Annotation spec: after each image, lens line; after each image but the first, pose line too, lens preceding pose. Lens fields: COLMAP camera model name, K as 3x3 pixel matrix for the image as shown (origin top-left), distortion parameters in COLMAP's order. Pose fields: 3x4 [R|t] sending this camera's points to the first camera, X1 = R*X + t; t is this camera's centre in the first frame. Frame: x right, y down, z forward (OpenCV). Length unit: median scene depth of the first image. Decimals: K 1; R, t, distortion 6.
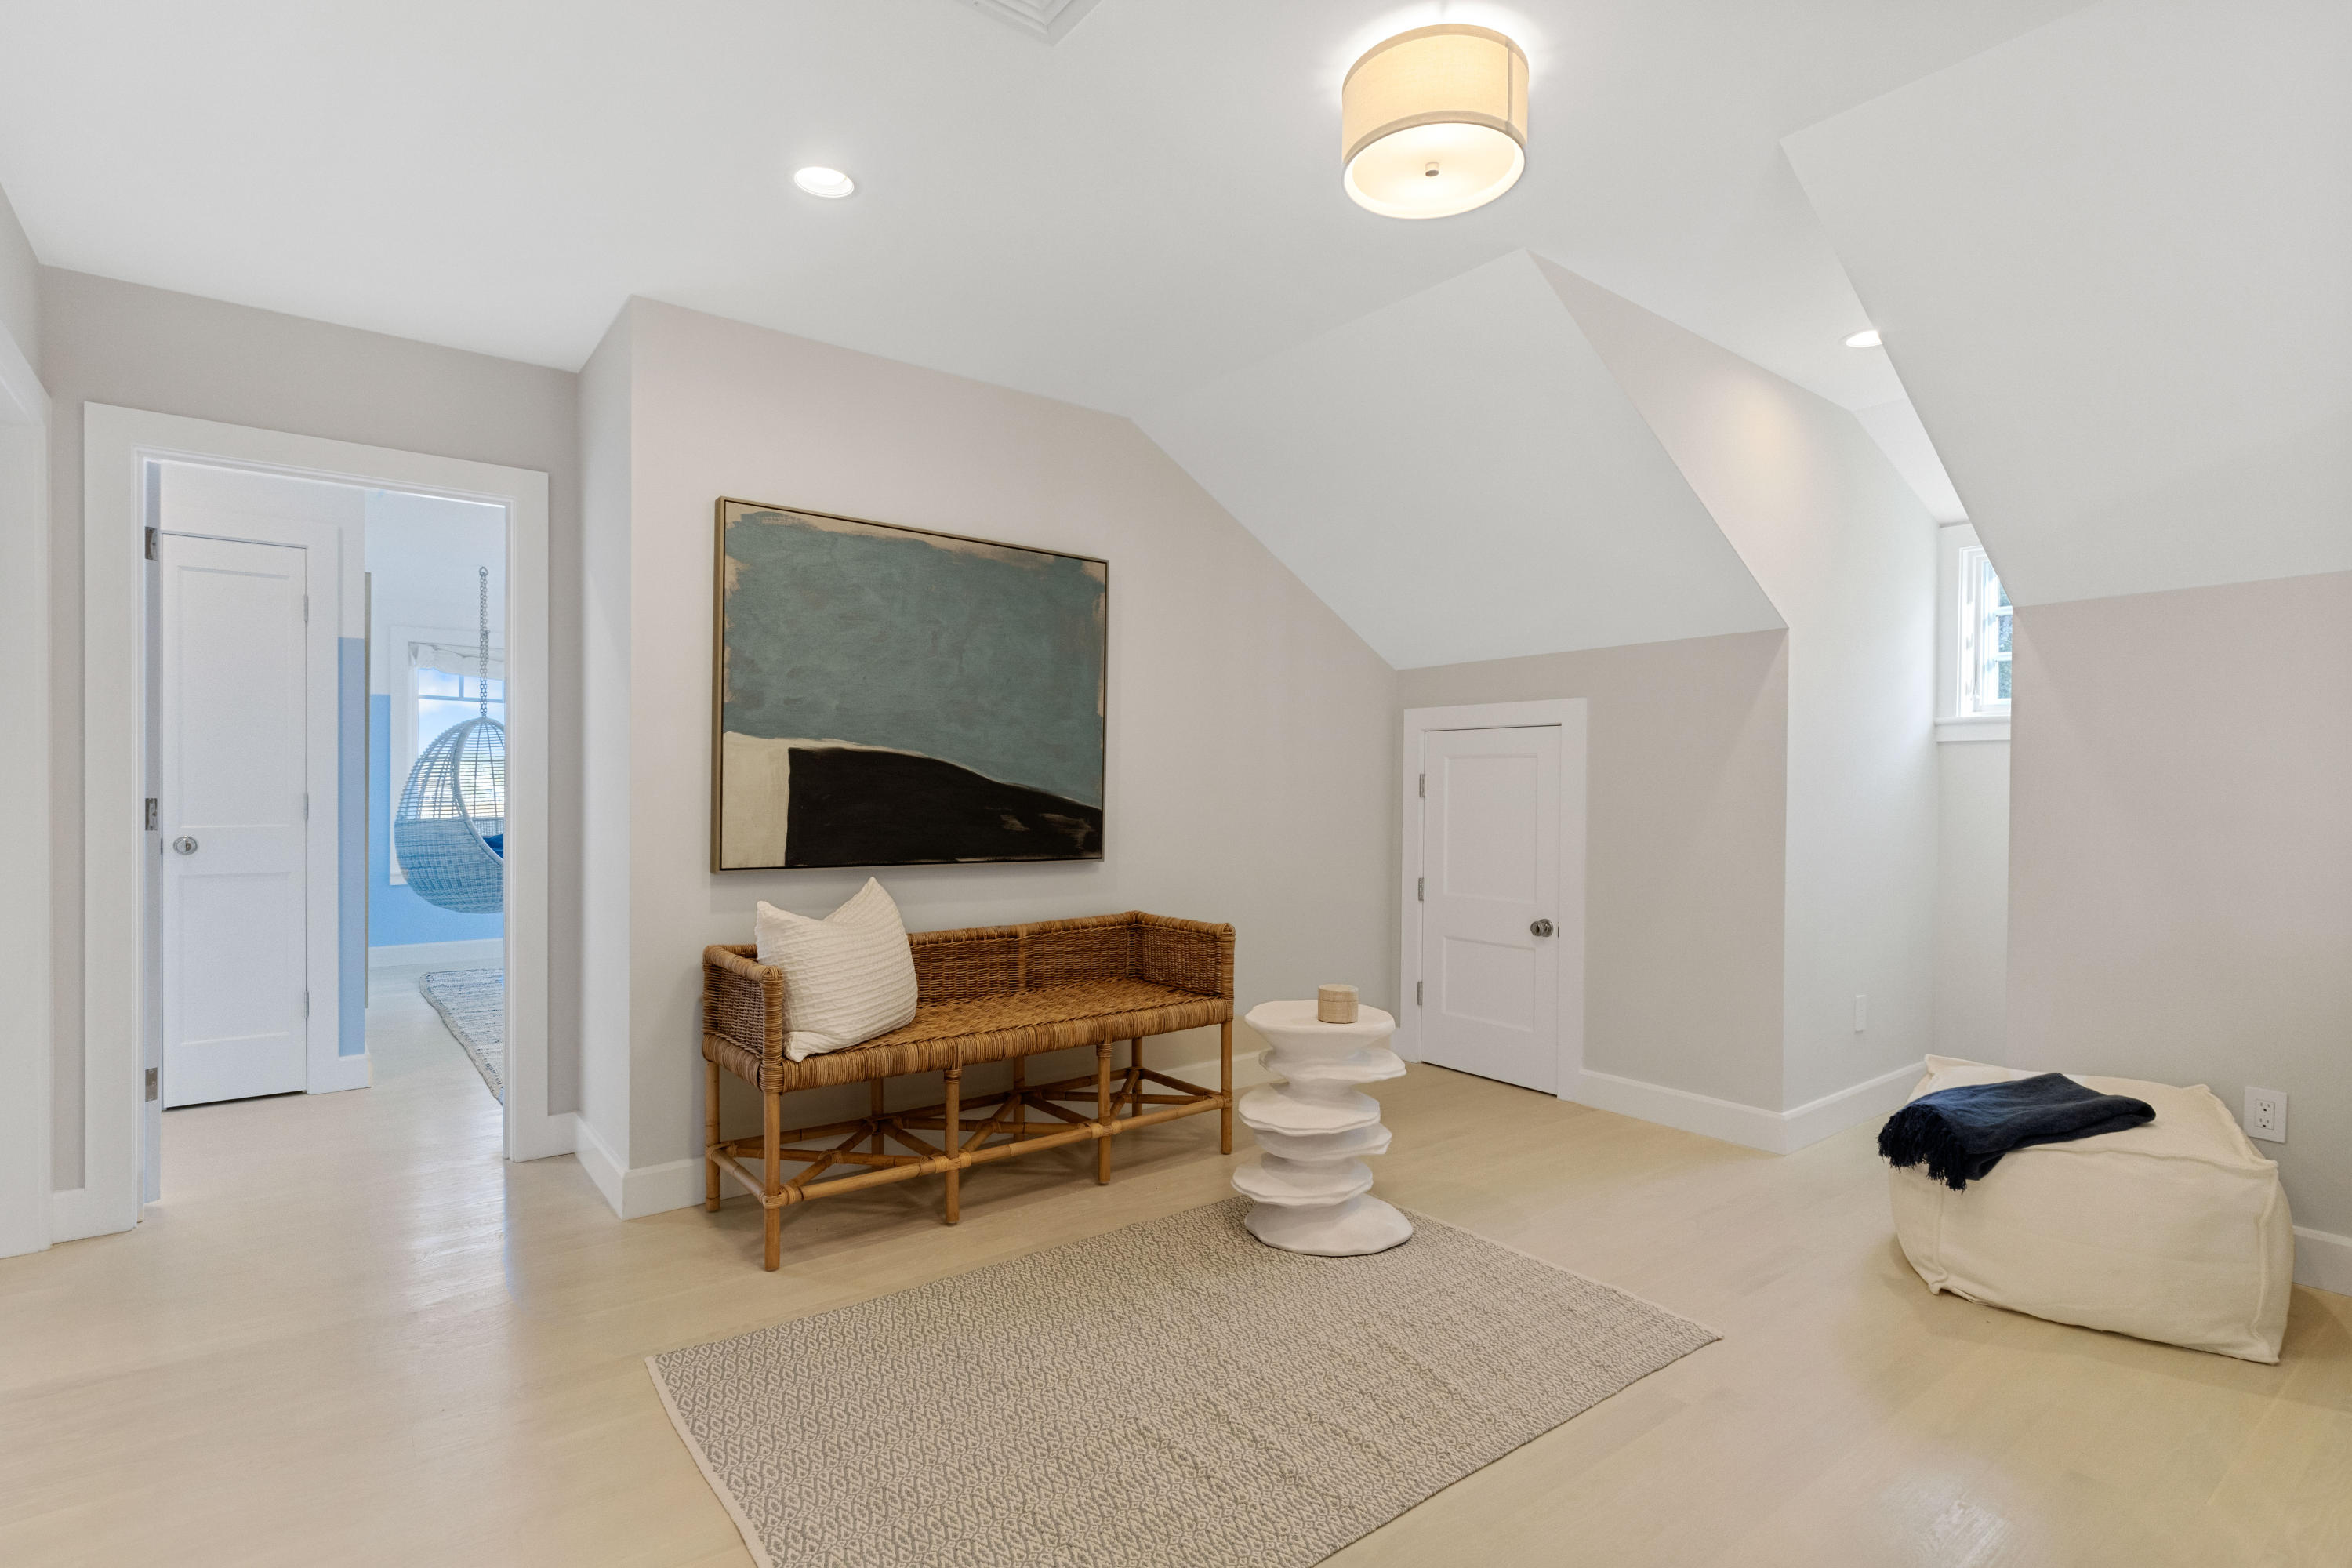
lens RADIAL K [[1109.8, 0, 1173.9], [0, 1109.8, 793.0], [0, 0, 1]] dist [-0.010003, 0.002836]
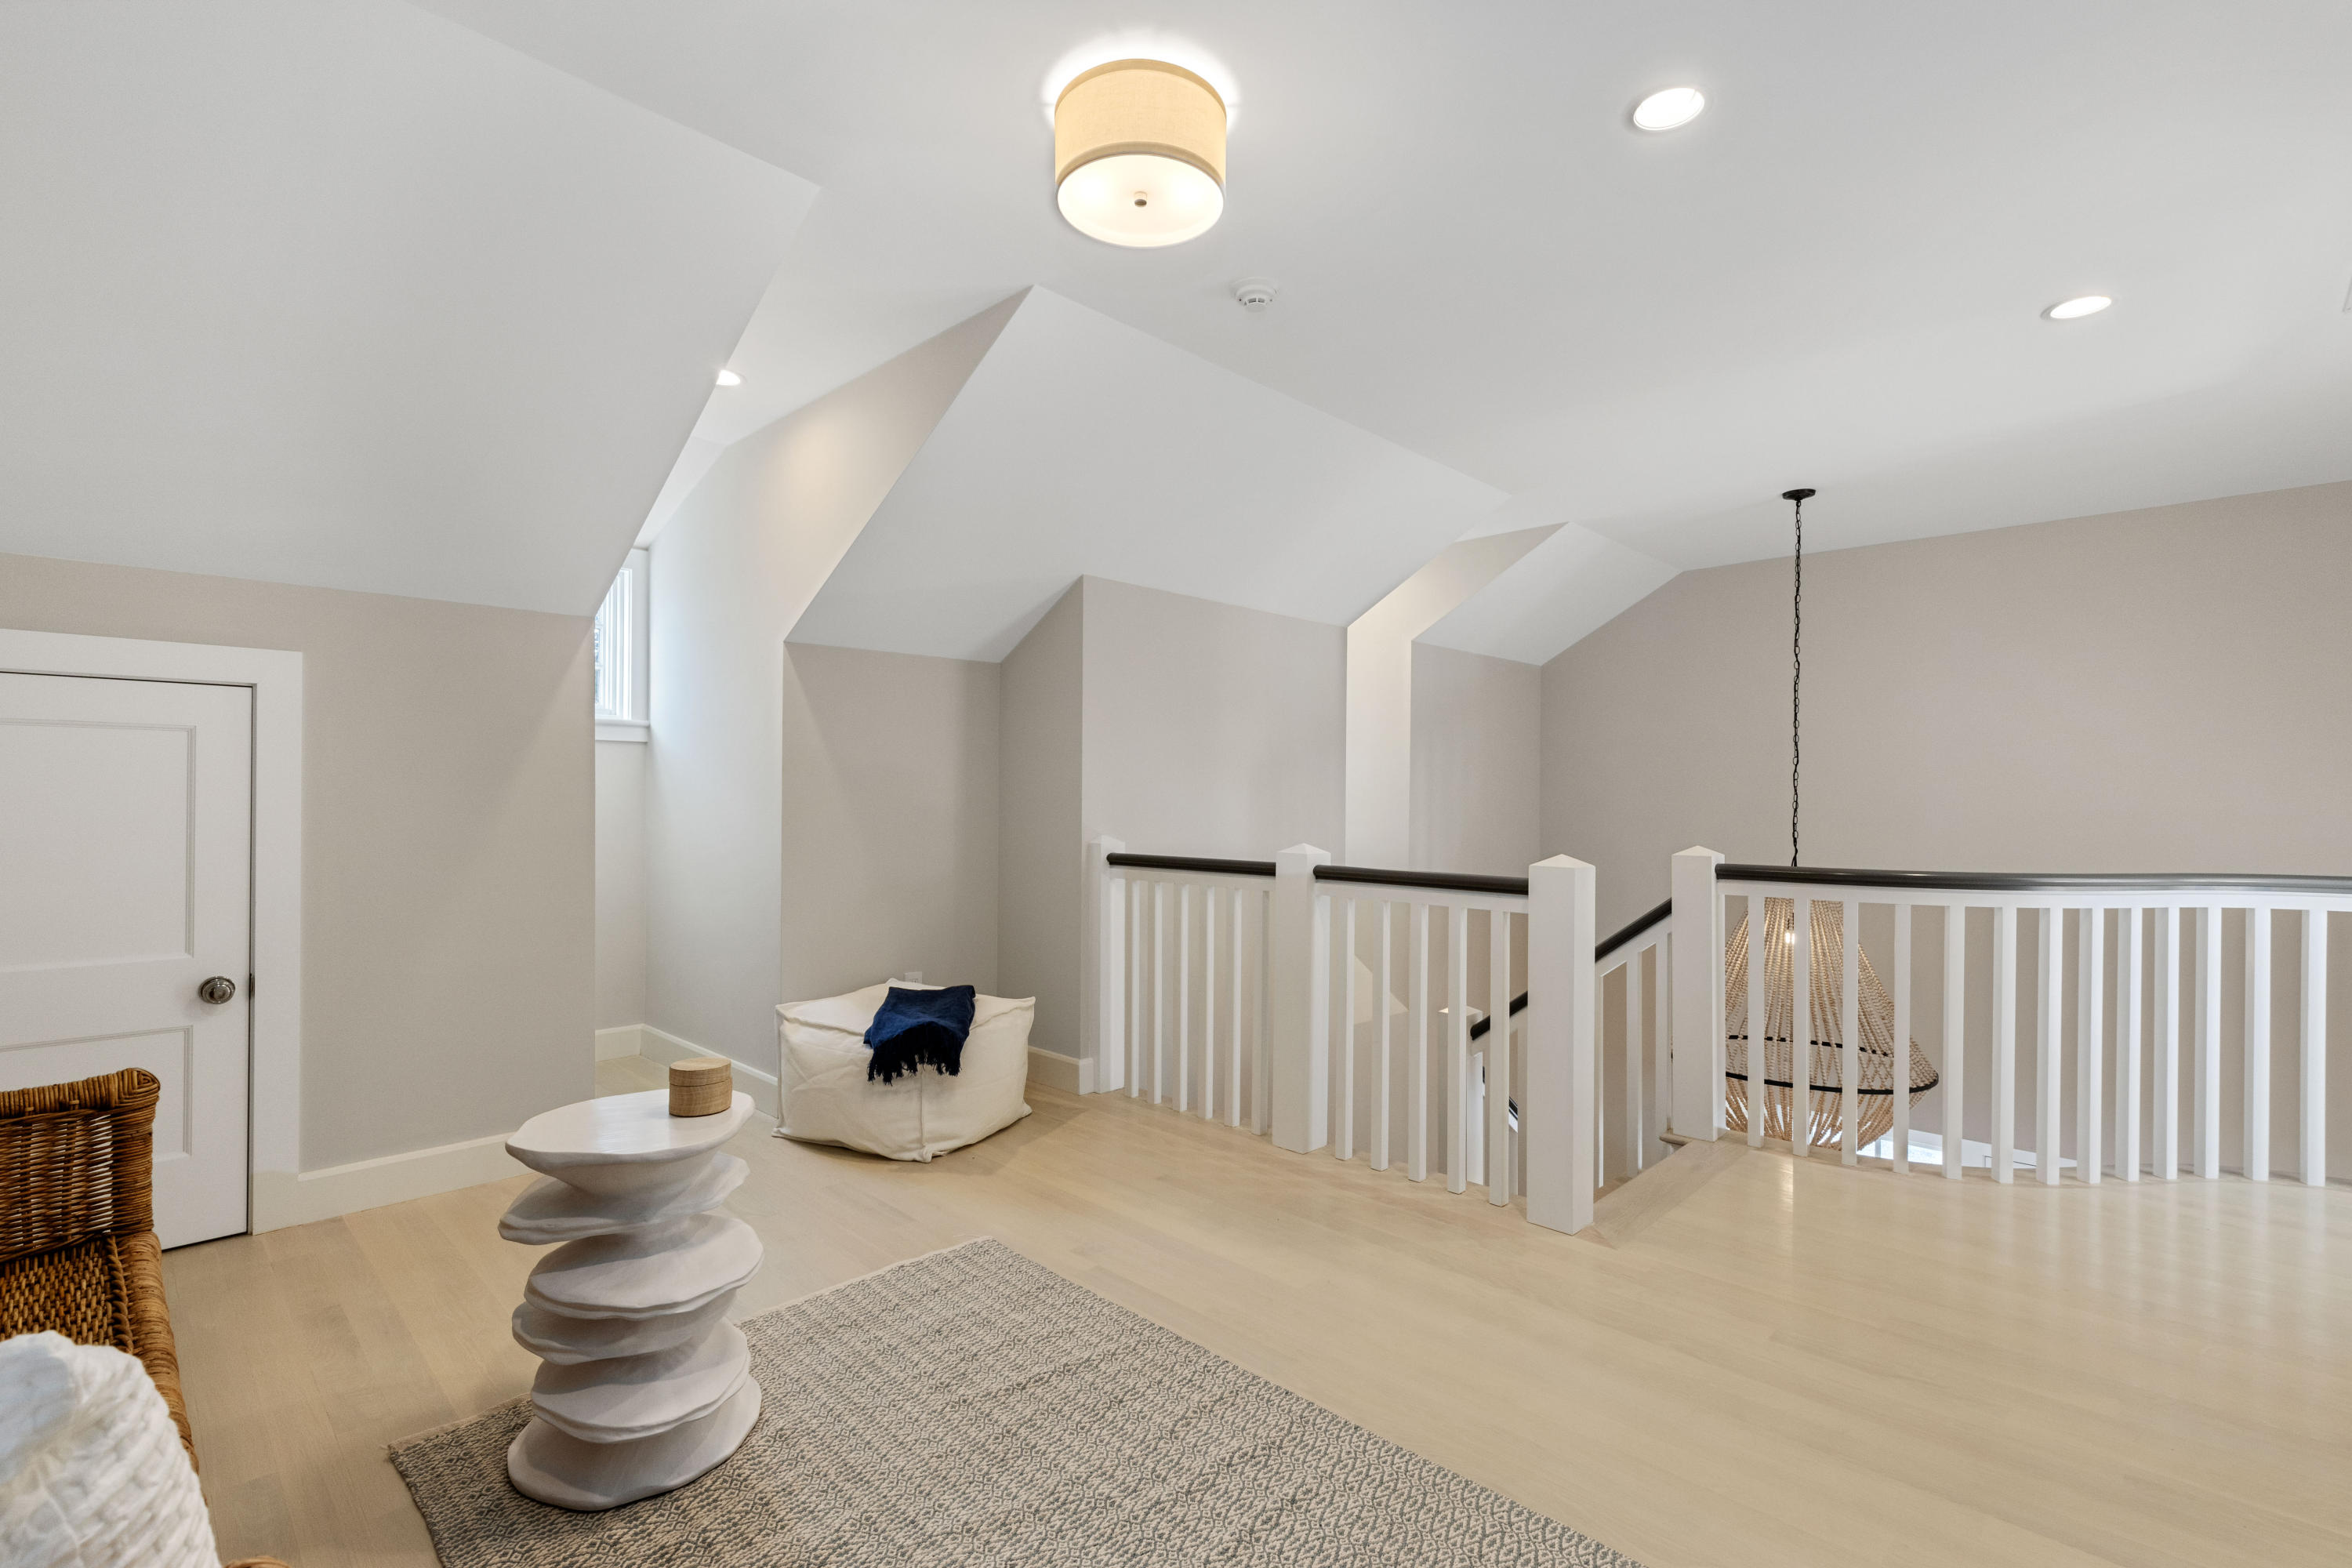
lens RADIAL K [[1062.1, 0, 1175.6], [0, 1062.1, 787.9], [0, 0, 1]] dist [-0.000769, -0.000207]
pose [[-0.128974, -0.003696, 0.991641, -0.595687], [-0.003169, 0.999989, 0.003315, -0.004490], [-0.991643, -0.002715, -0.128984, 0.833669]]
